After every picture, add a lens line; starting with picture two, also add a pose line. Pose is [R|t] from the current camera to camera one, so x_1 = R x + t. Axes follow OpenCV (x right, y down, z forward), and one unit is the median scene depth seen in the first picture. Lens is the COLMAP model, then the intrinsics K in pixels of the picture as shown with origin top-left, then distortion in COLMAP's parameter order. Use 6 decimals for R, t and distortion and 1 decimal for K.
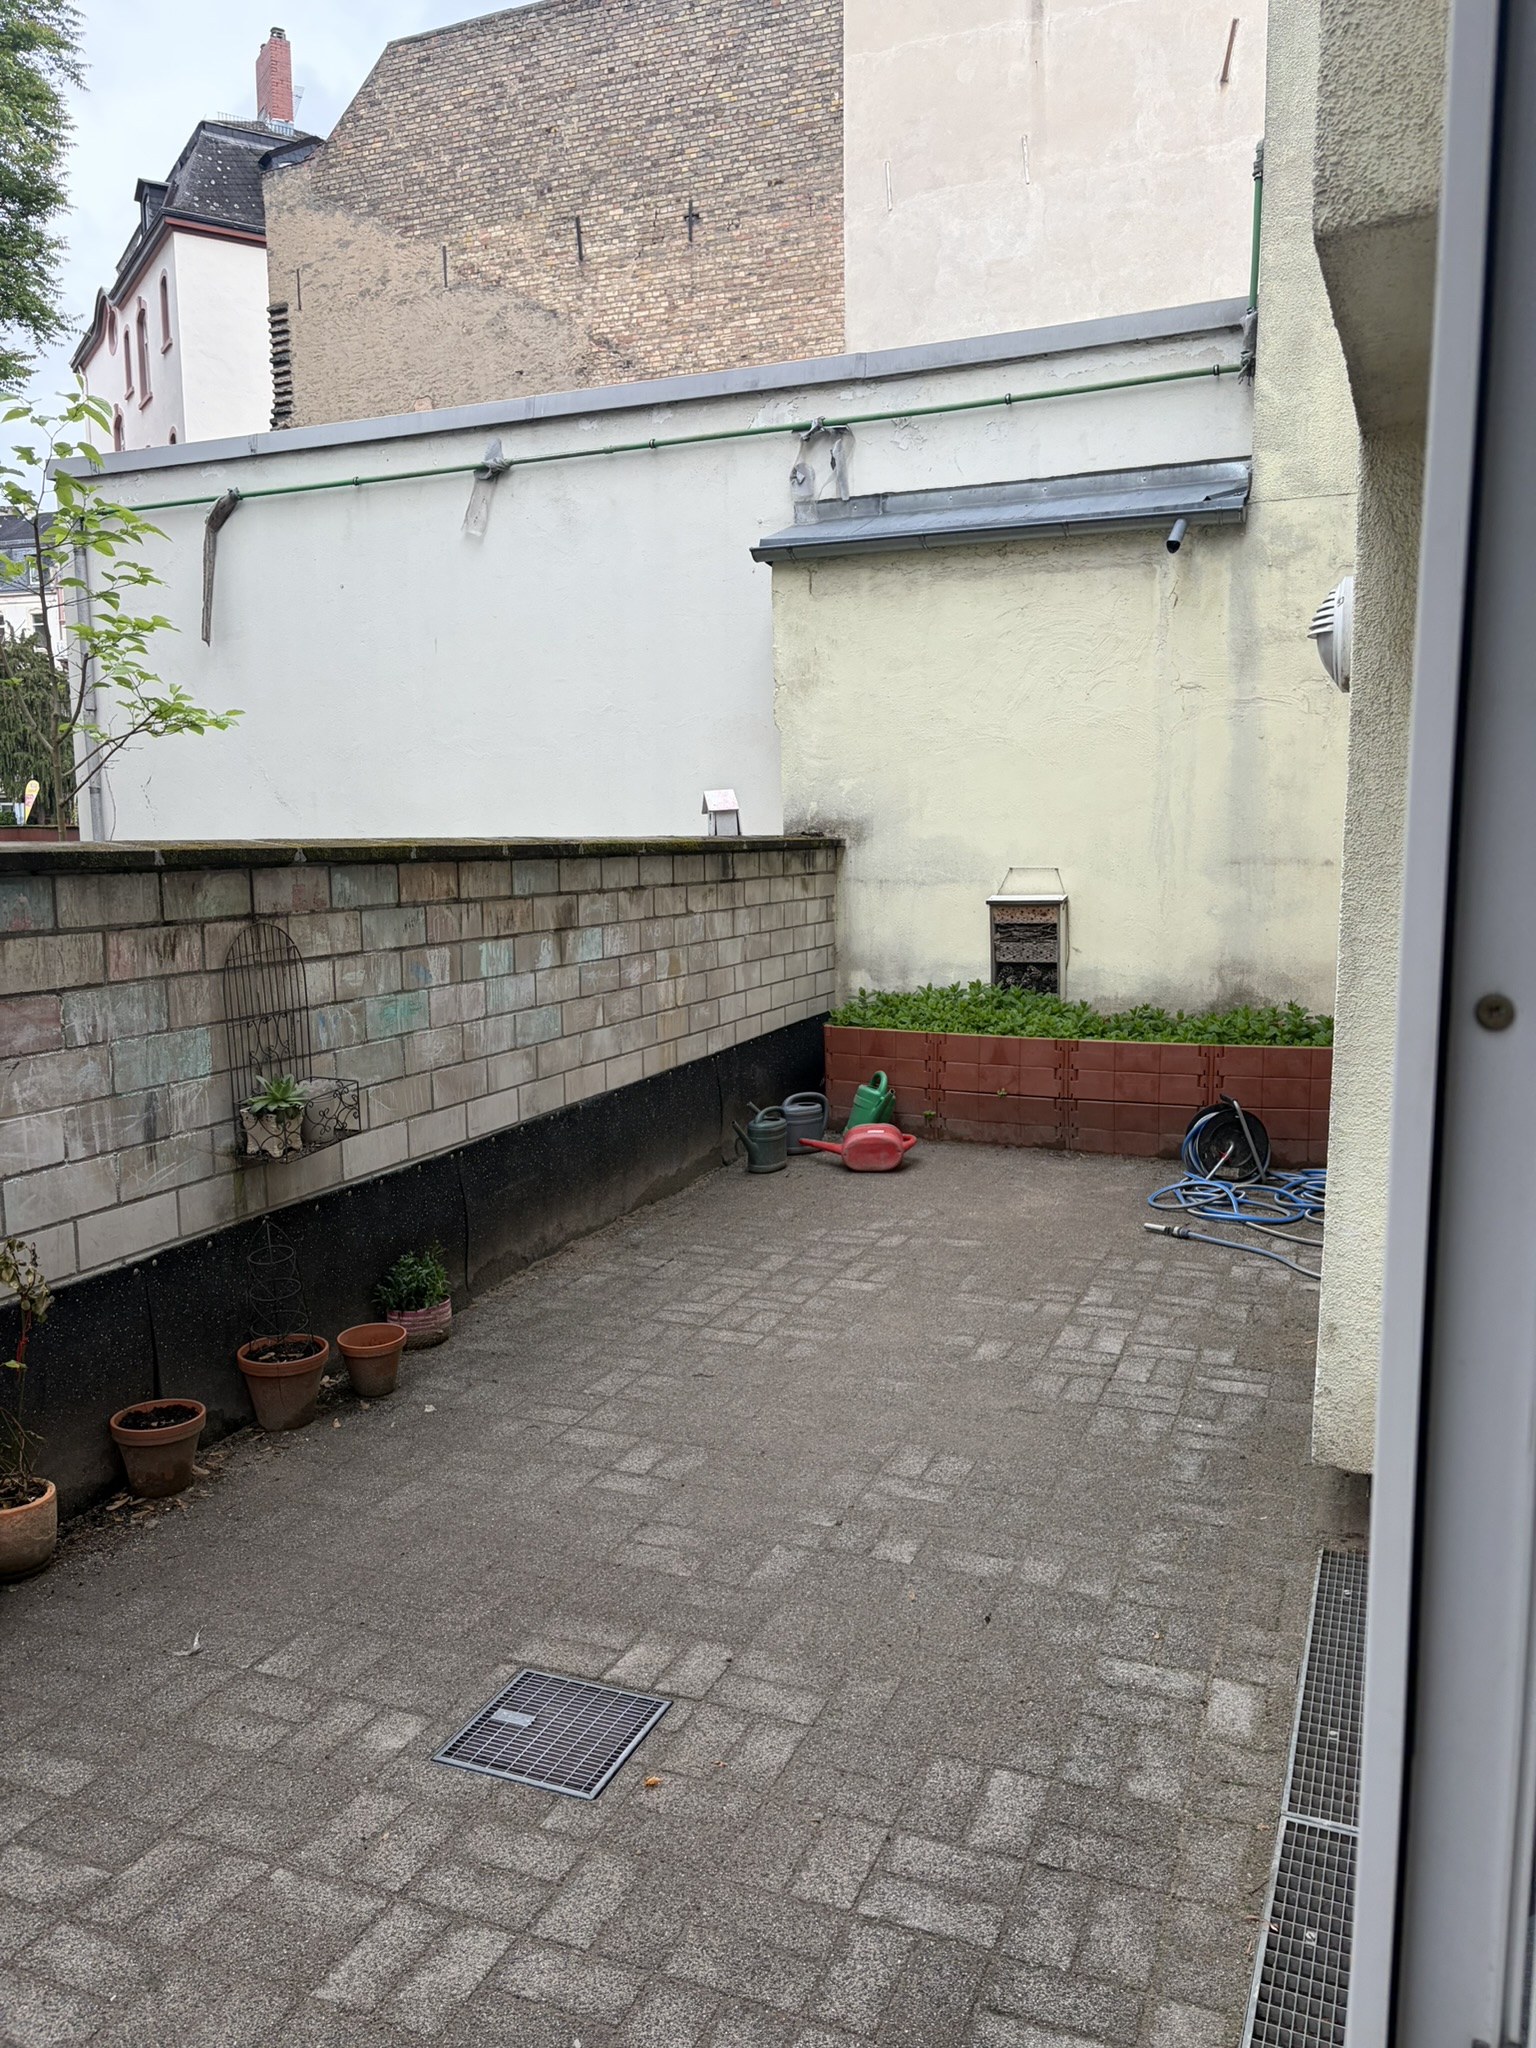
lens RADIAL K [[1555.0, 0, 754.6], [0, 1555.0, 1028.8], [0, 0, 1]] dist [0.023967, -0.027488]
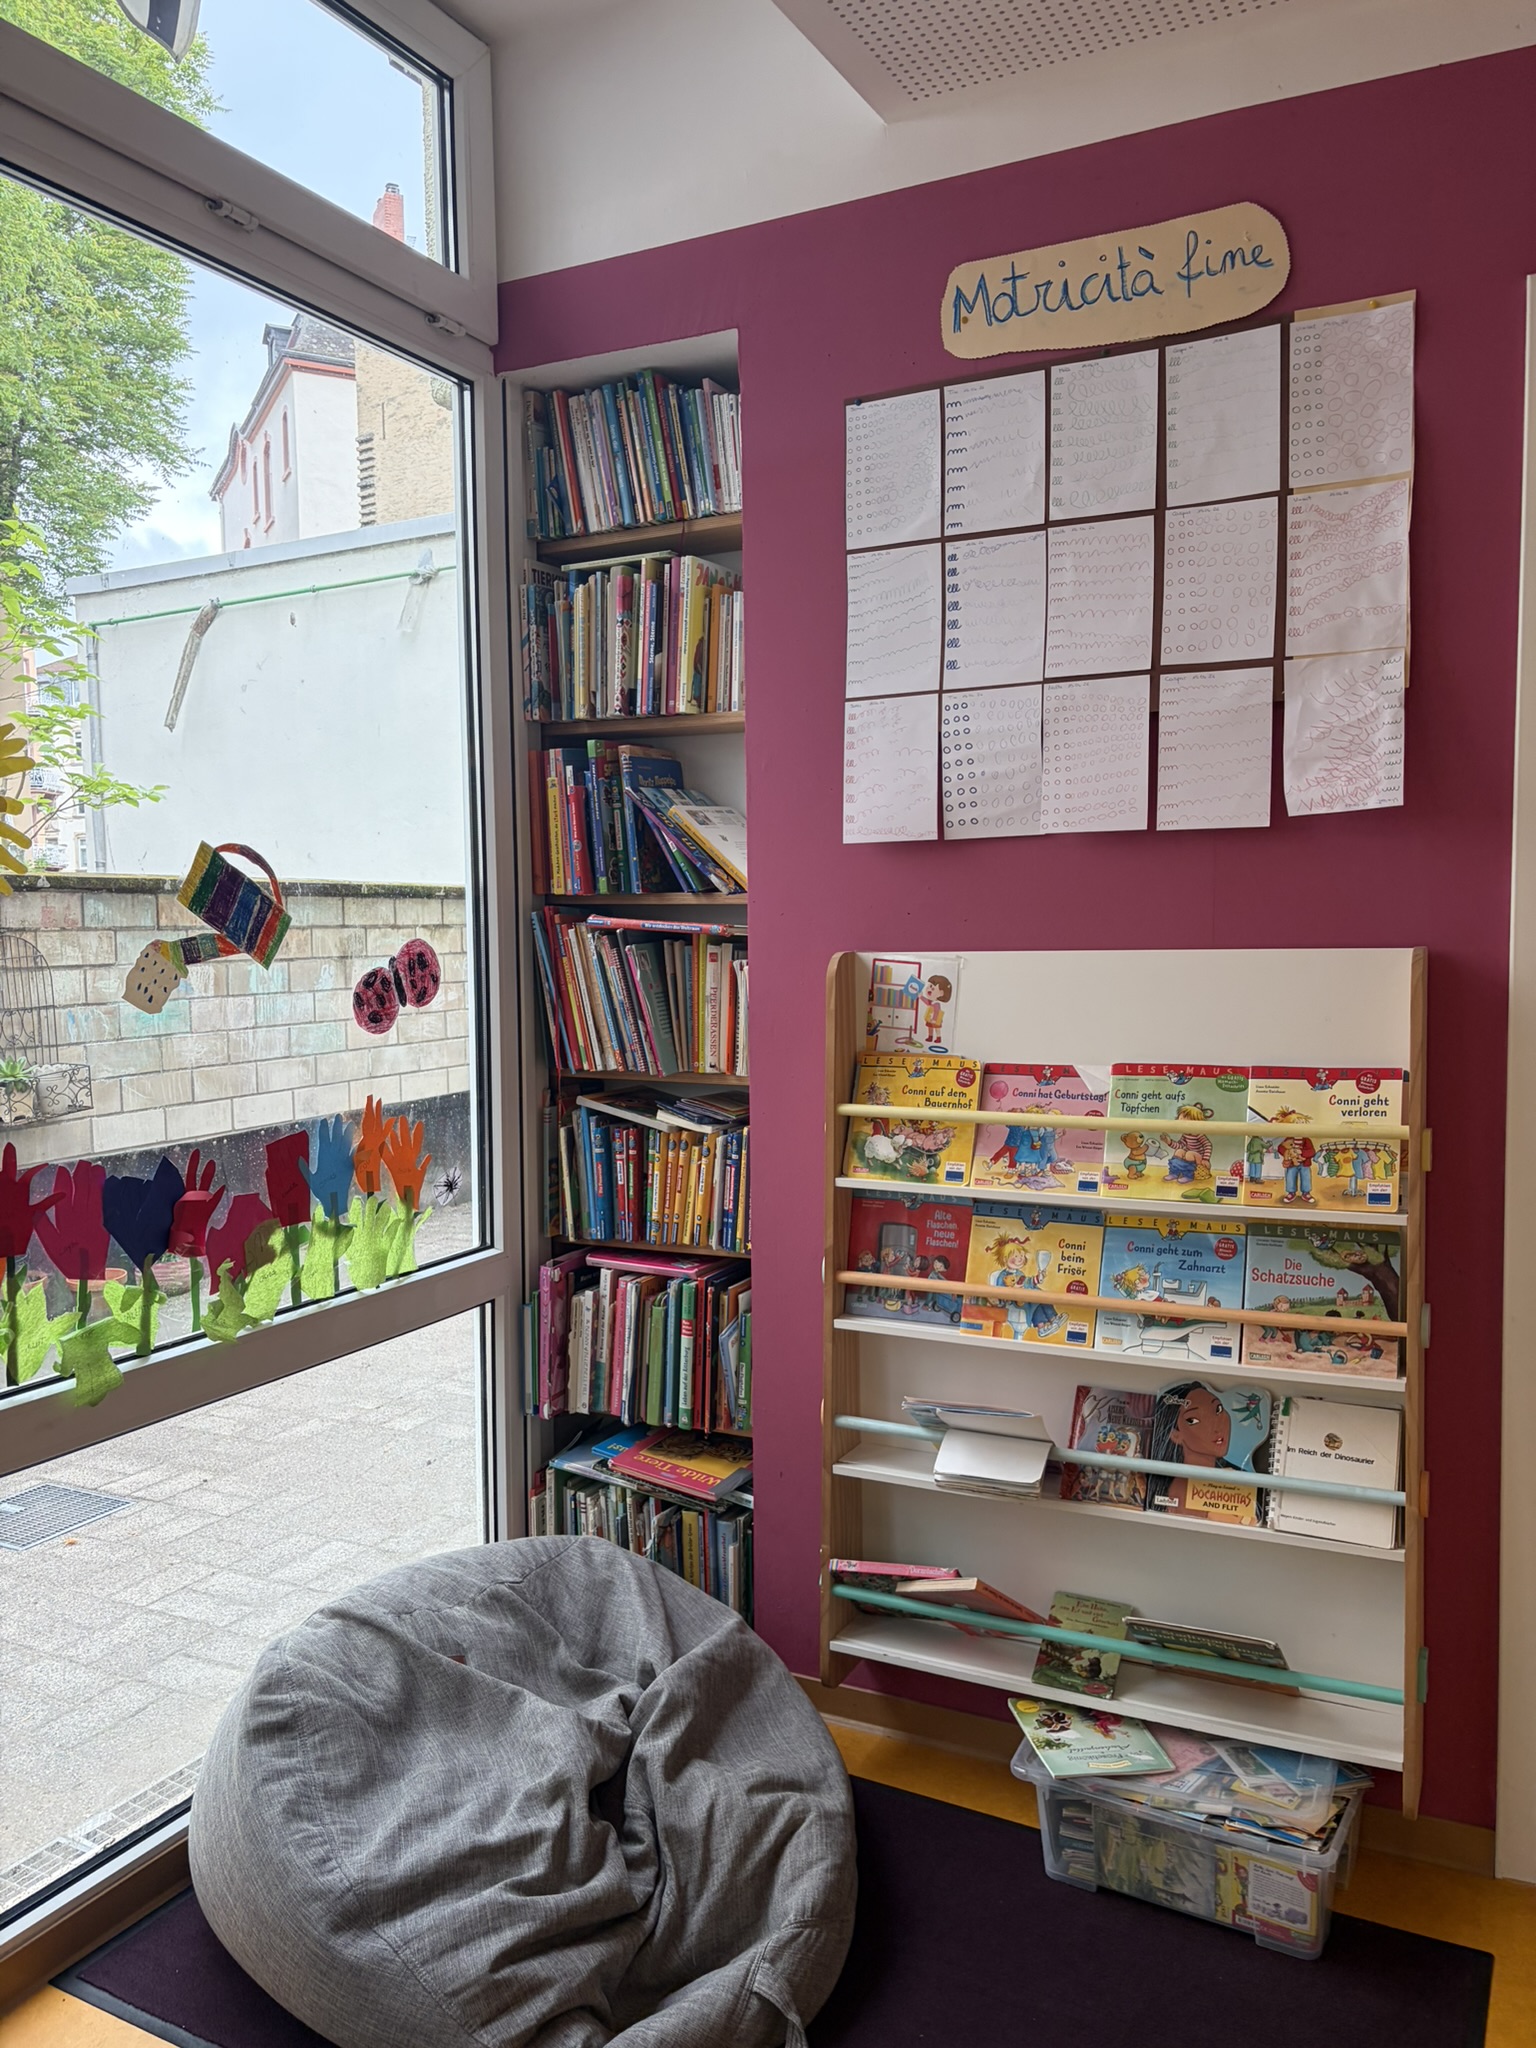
lens RADIAL K [[1555.0, 0, 784.2], [0, 1555.0, 1024.7], [0, 0, 1]] dist [0.023967, -0.027488]
pose [[0.997255, -0.002811, -0.073991, 0.215554], [-0.001917, 0.997964, -0.063751, 0.044693], [0.074020, 0.063718, 0.995219, -0.099859]]
